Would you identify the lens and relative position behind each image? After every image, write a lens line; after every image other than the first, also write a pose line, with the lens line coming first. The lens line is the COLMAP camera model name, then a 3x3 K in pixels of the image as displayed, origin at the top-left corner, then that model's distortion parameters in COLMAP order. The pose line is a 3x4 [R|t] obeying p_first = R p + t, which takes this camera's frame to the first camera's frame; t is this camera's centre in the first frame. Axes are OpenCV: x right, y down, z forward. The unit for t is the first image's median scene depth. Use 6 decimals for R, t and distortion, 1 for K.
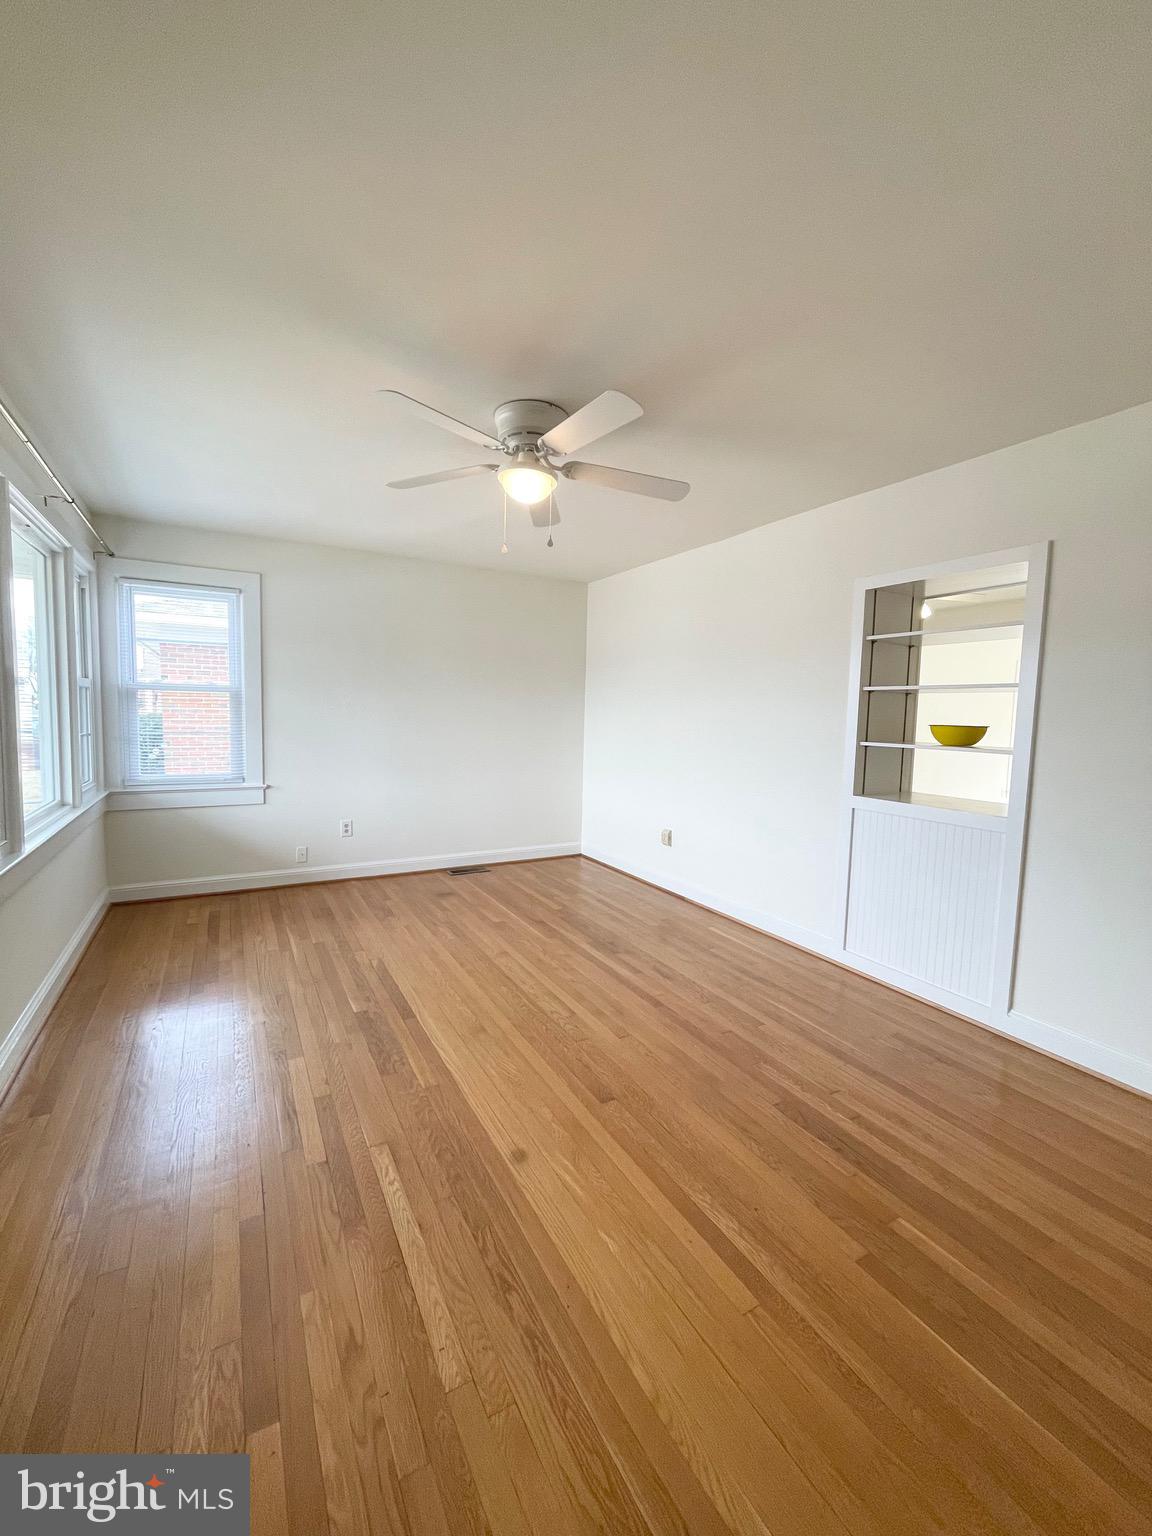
lens RADIAL K [[623.7, 0, 570.5], [0, 623.7, 765.1], [0, 0, 1]] dist [-0.006191, 0.003900]
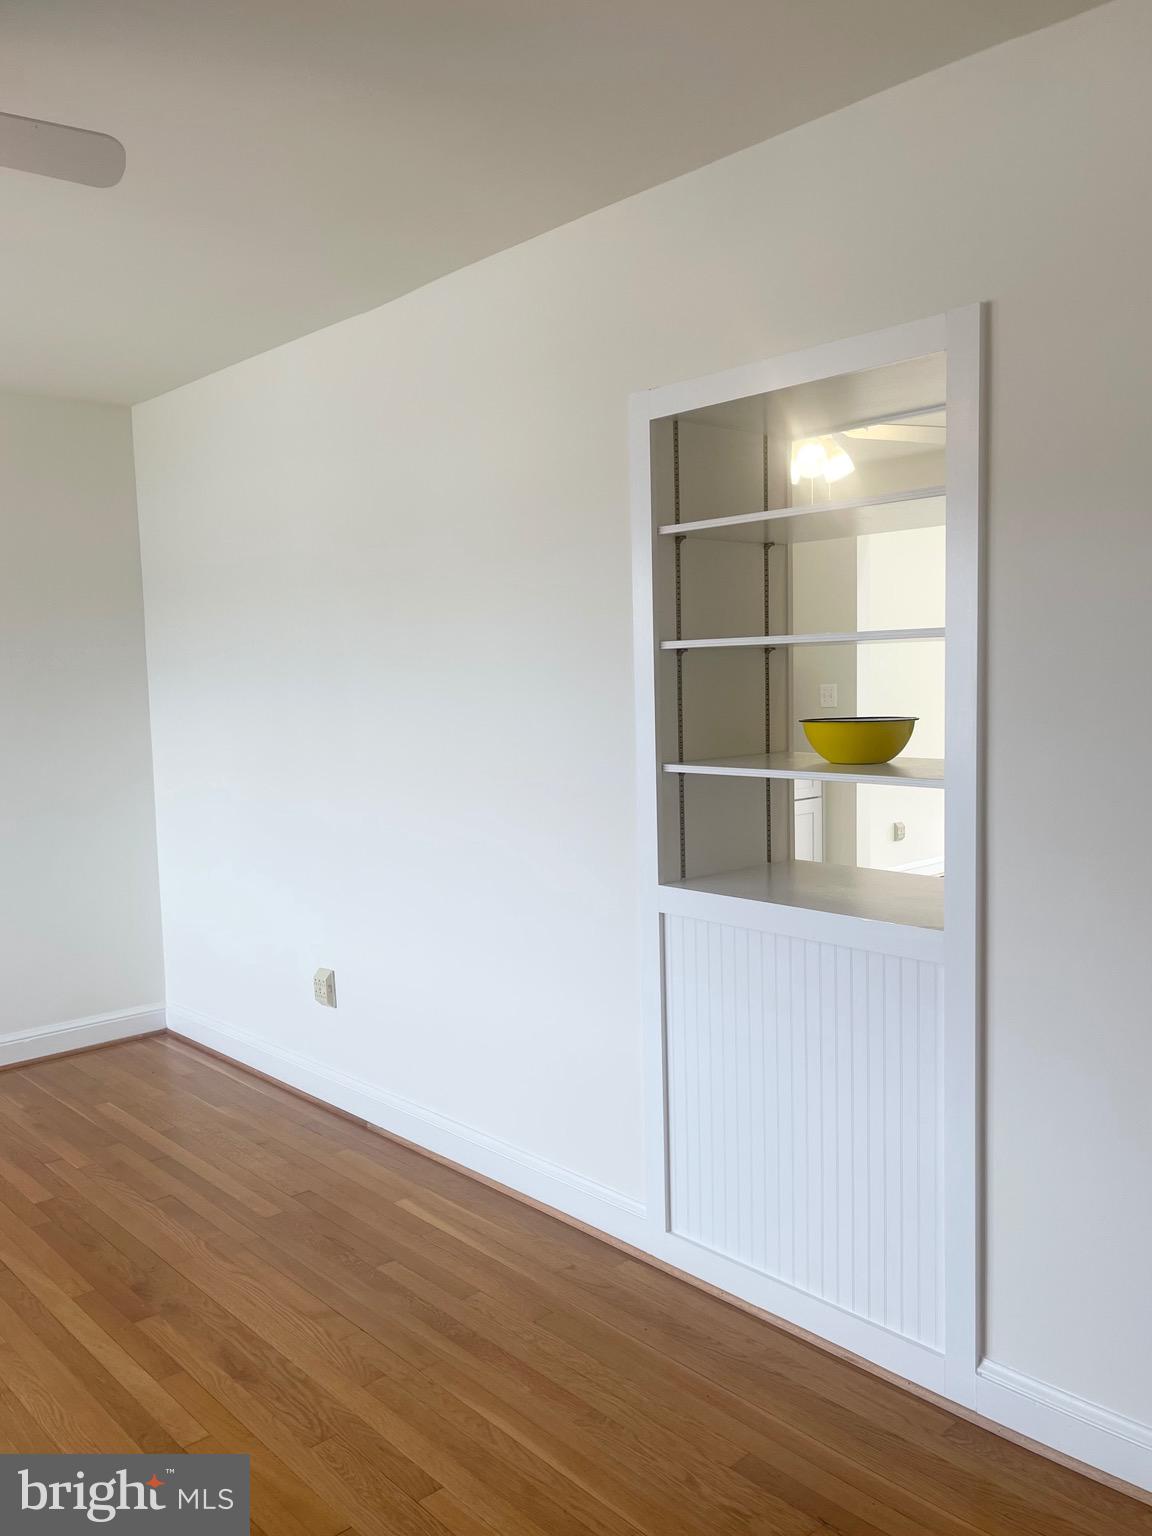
lens RADIAL K [[1234.7, 0, 568.2], [0, 1234.7, 792.7], [0, 0, 1]] dist [0.052264, 0.001773]
pose [[0.974442, -0.070522, 0.213283, 0.207149], [0.067384, 0.997485, 0.021957, -0.041540], [-0.214295, -0.007024, 0.976744, 0.152977]]
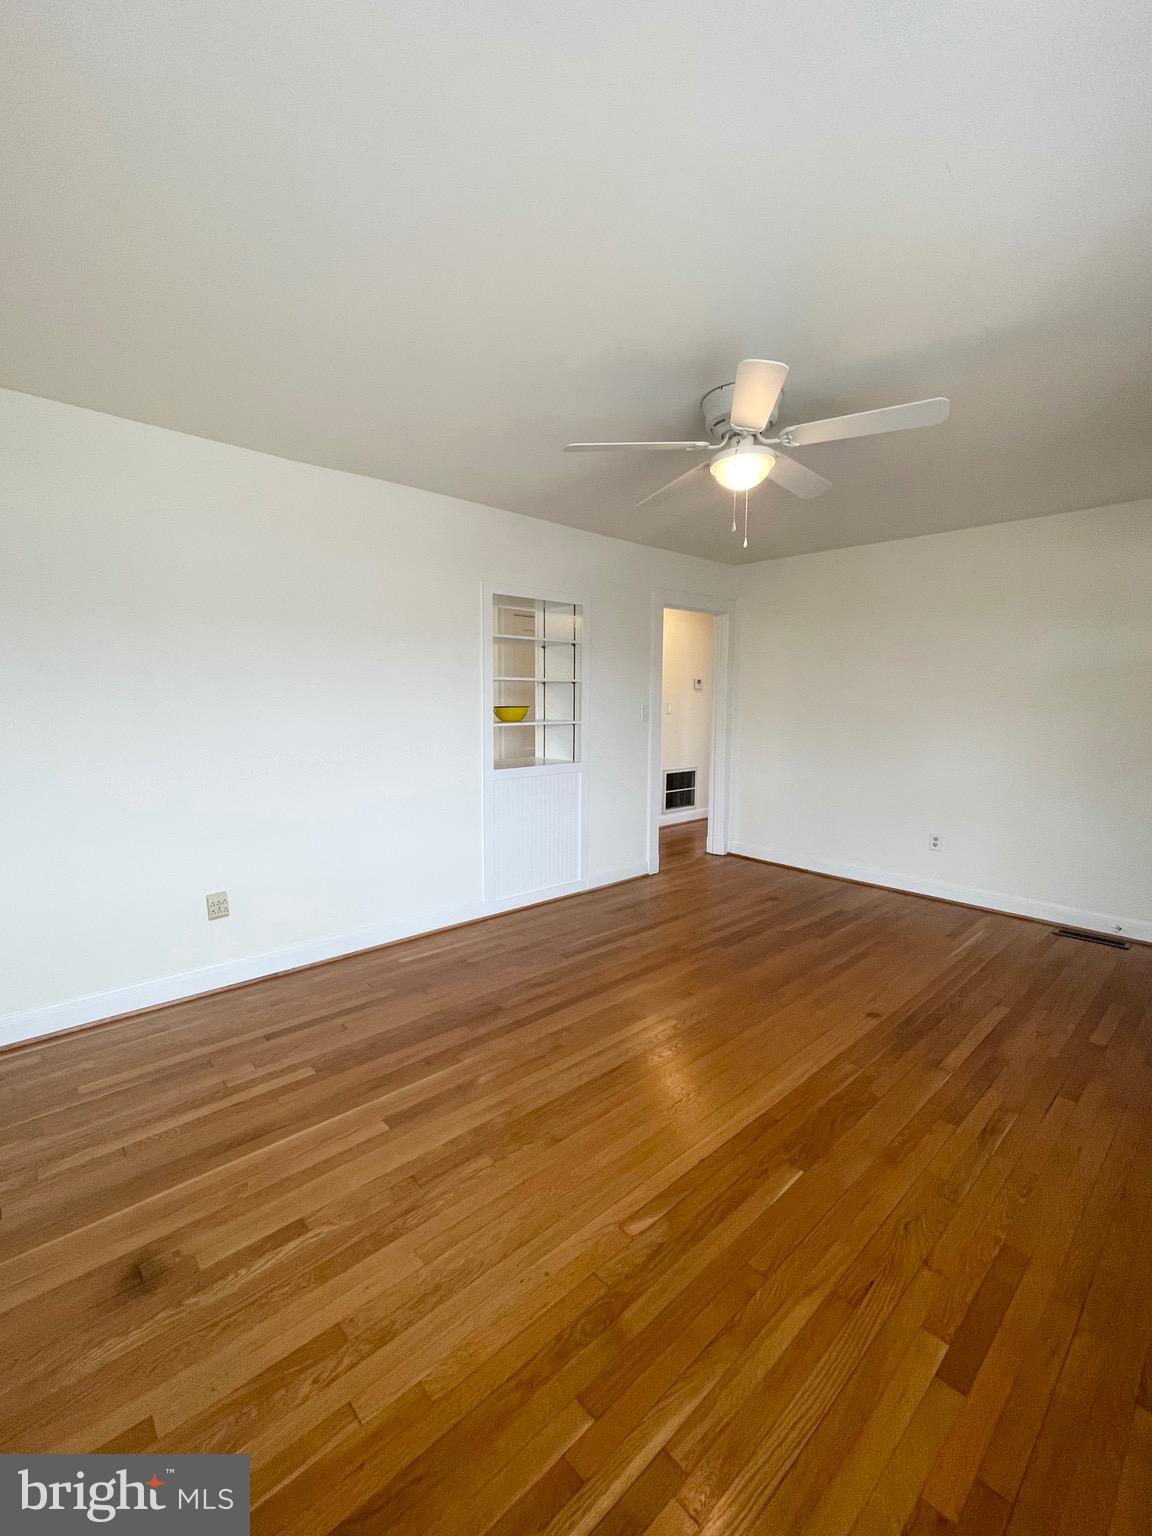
lens RADIAL K [[651.5, 0, 568.8], [0, 651.5, 764.1], [0, 0, 1]] dist [-0.005510, 0.004339]
pose [[-0.228518, -0.125472, 0.965420, -0.755418], [0.073595, 0.986596, 0.145644, -0.129711], [-0.970754, 0.104332, -0.216220, 1.124501]]
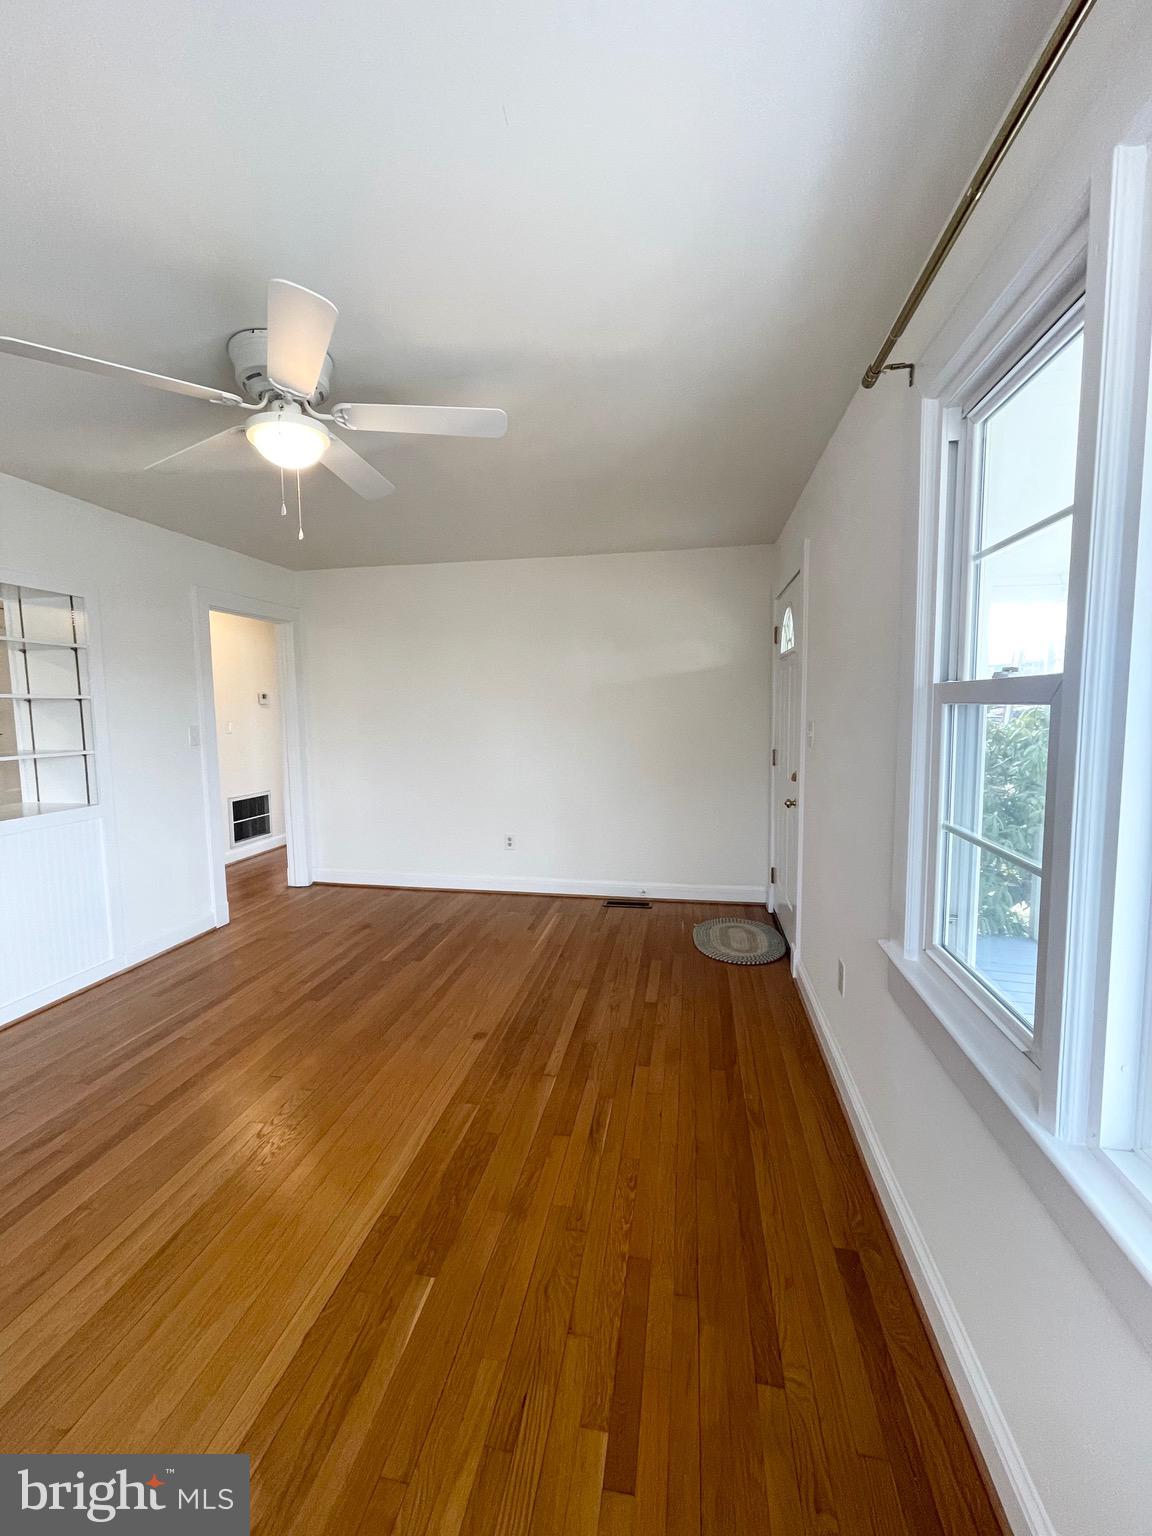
lens RADIAL K [[623.7, 0, 570.5], [0, 623.7, 765.1], [0, 0, 1]] dist [-0.006191, 0.003900]
pose [[-0.767663, -0.073852, 0.636585, -0.639777], [0.049806, 0.983458, 0.174155, -0.129423], [-0.638916, 0.165398, -0.751286, 1.057839]]
